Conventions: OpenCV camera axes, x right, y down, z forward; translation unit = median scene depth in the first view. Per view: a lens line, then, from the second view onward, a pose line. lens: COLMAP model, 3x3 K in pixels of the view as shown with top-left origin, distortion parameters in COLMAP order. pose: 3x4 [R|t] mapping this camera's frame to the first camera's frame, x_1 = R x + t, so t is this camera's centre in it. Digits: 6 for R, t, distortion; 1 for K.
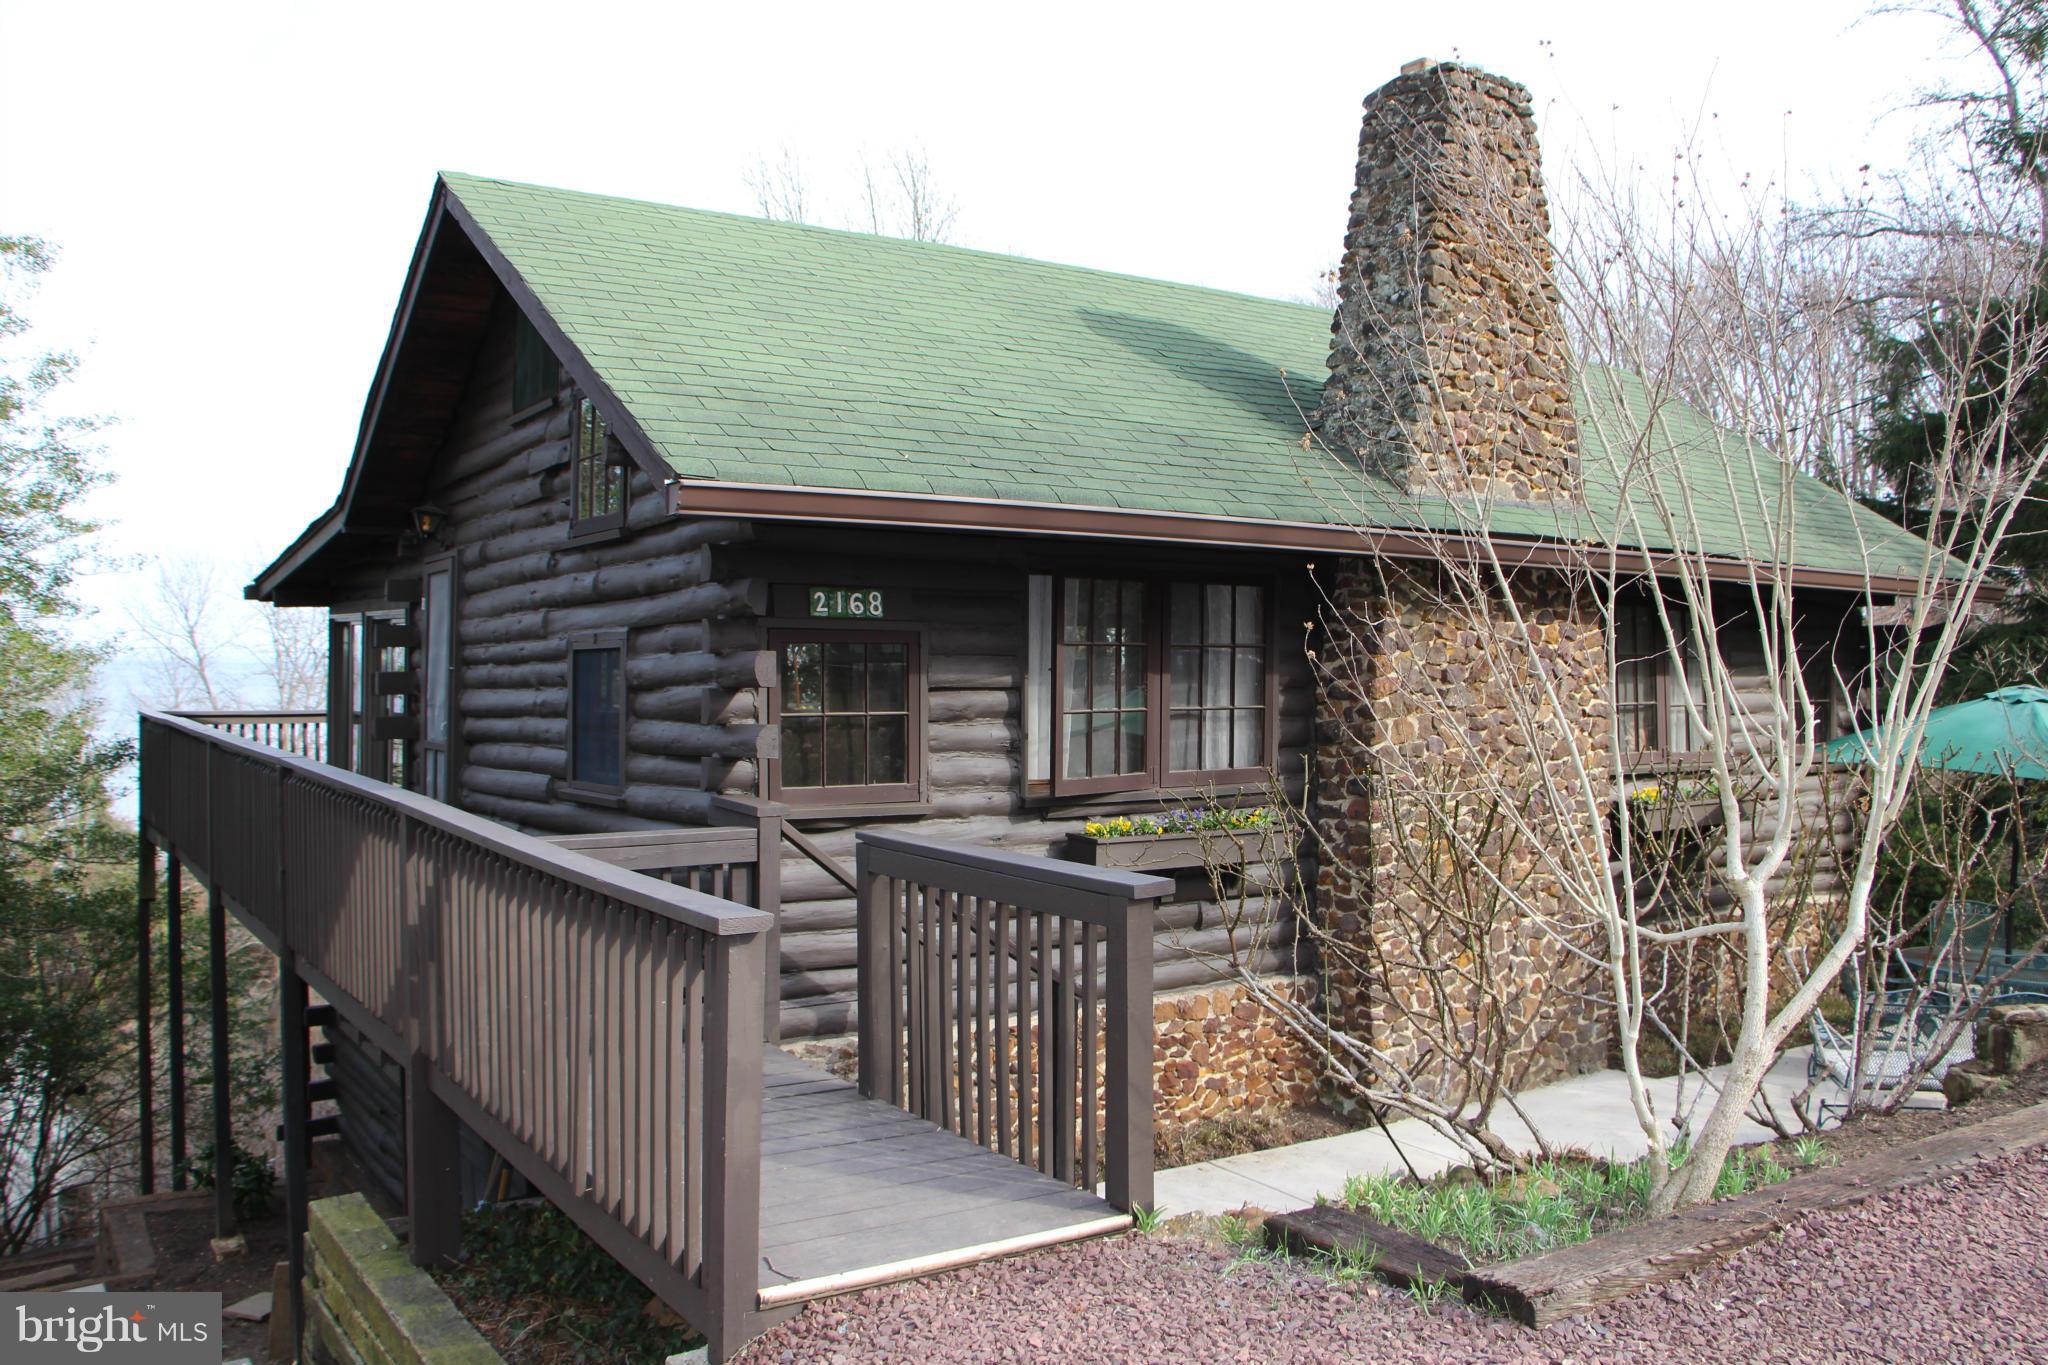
lens RADIAL K [[1661.3, 0, 1024.0], [0, 1661.3, 682.5], [0, 0, 1]] dist [-0.211966, 0.166139]
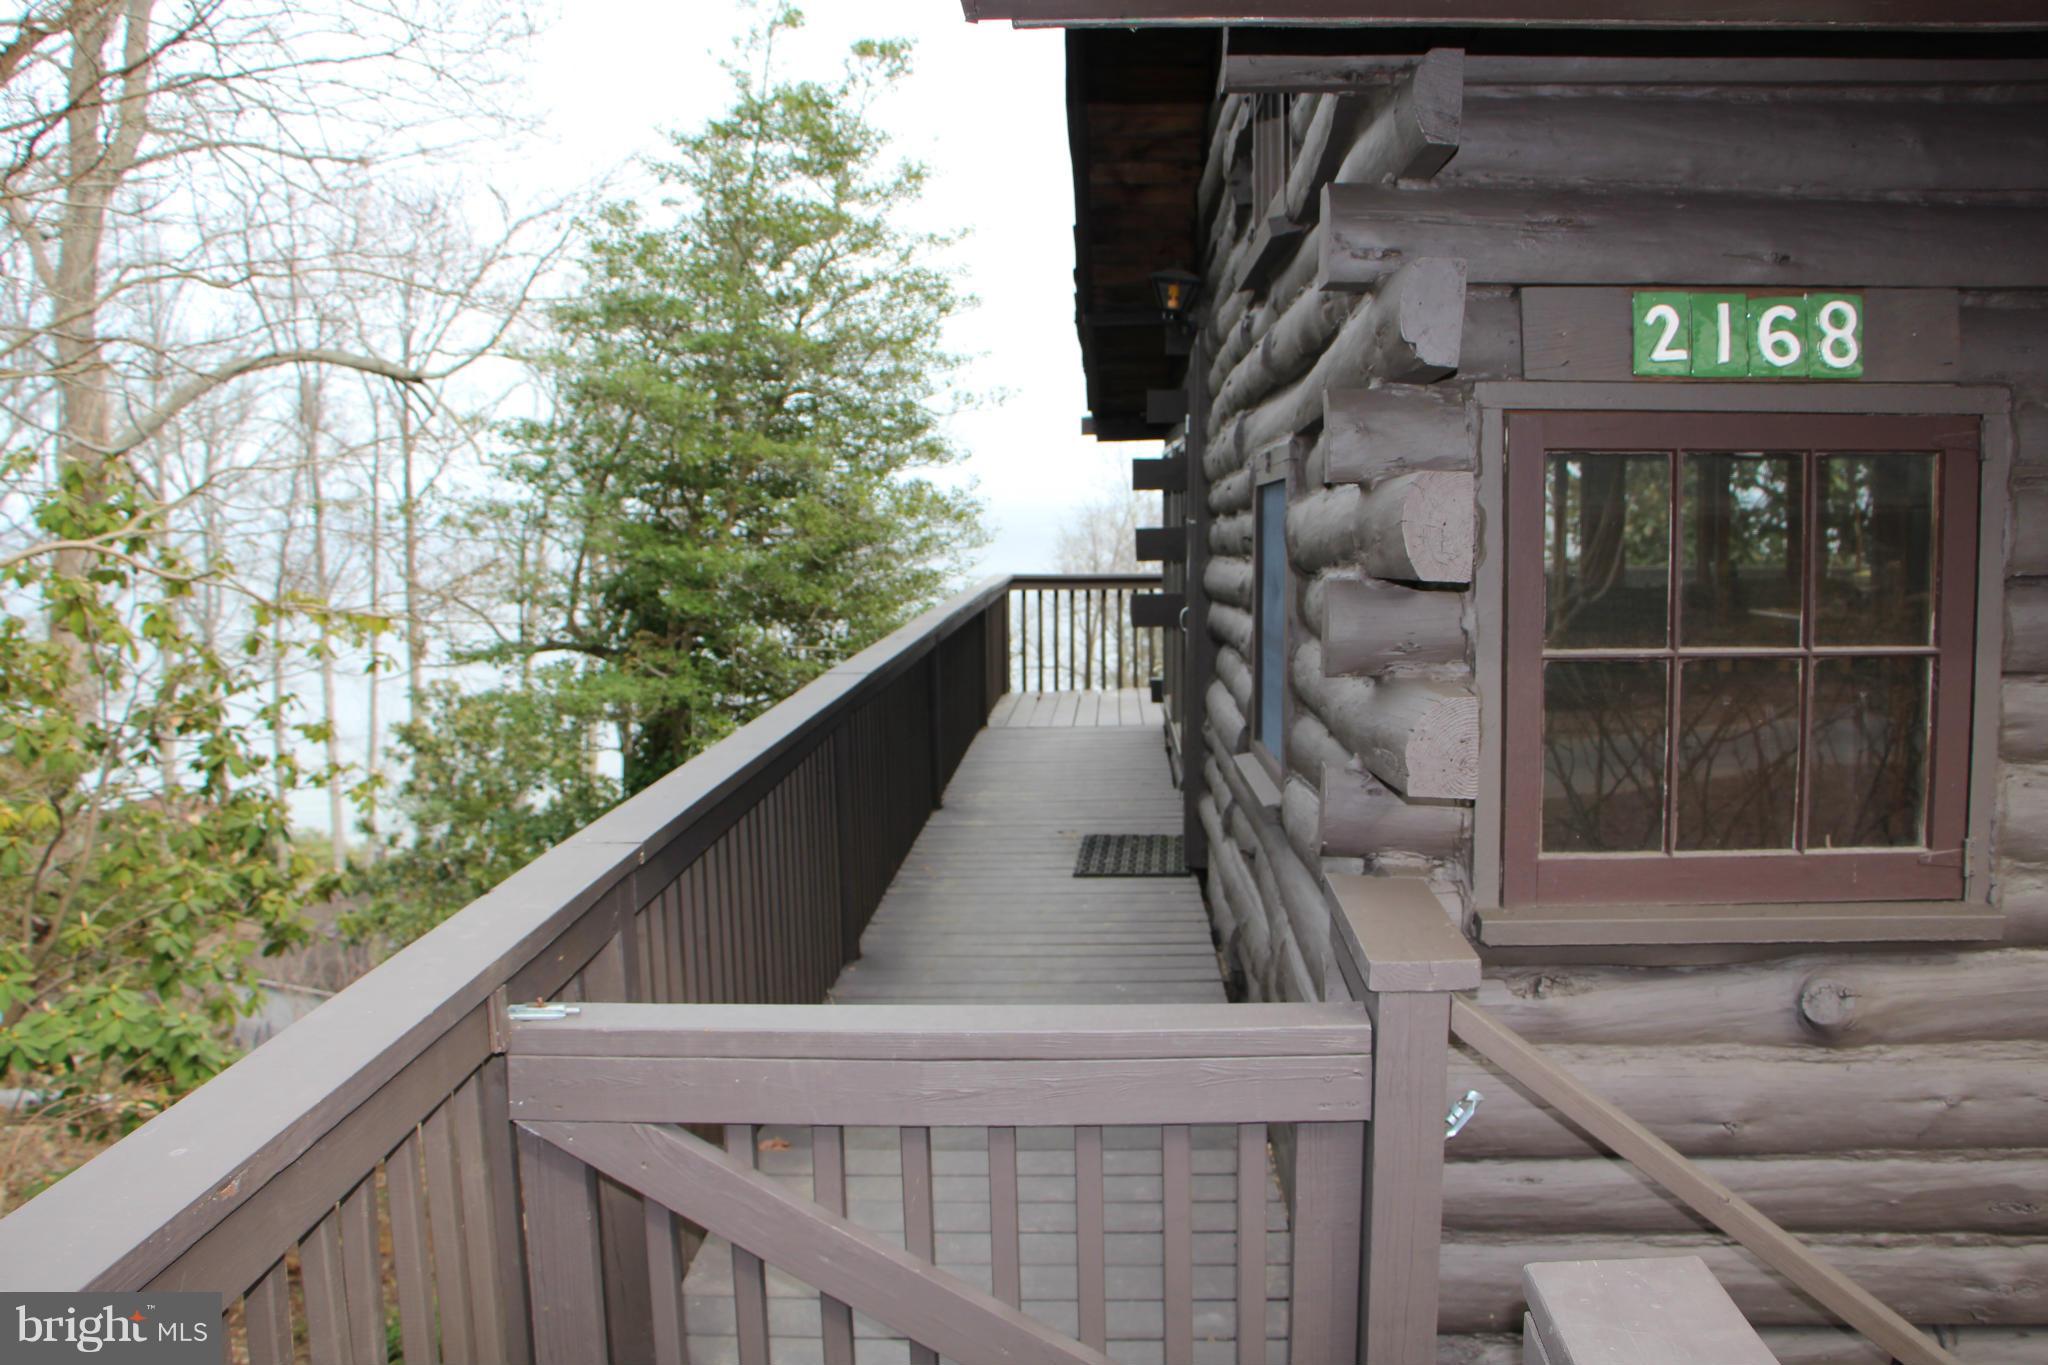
lens RADIAL K [[1661.3, 0, 1024.0], [0, 1661.3, 682.5], [0, 0, 1]] dist [-0.211966, 0.166139]
pose [[0.796794, 0.042955, -0.602722, -0.023335], [0.013965, 0.995894, 0.089438, -0.007085], [0.604090, -0.079681, 0.792923, 0.626369]]
